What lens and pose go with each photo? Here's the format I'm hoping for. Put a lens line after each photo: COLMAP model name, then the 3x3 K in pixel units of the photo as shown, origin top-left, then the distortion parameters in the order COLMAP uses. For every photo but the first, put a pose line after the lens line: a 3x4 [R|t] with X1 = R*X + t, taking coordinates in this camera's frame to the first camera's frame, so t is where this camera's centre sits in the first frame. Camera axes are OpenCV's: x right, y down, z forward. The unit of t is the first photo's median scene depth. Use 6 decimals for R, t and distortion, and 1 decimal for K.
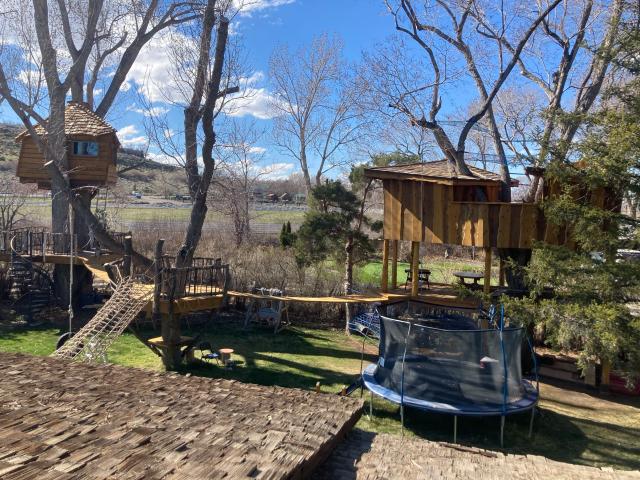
lens RADIAL K [[549.3, 0, 320.0], [0, 549.3, 240.0], [0, 0, 1]] dist [0.085932, -0.164270]
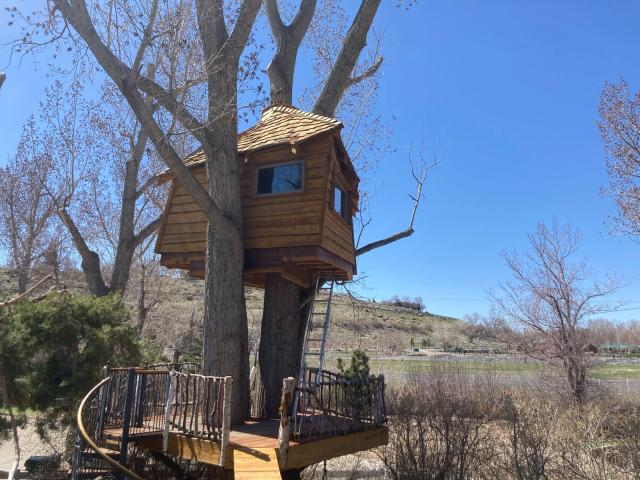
lens RADIAL K [[549.3, 0, 320.0], [0, 549.3, 240.0], [0, 0, 1]] dist [0.085932, -0.164270]
pose [[0.883698, -0.103888, -0.456383, -0.129674], [-0.026272, 0.962510, -0.269971, 0.001184], [0.467320, 0.250563, 0.847839, 0.430316]]
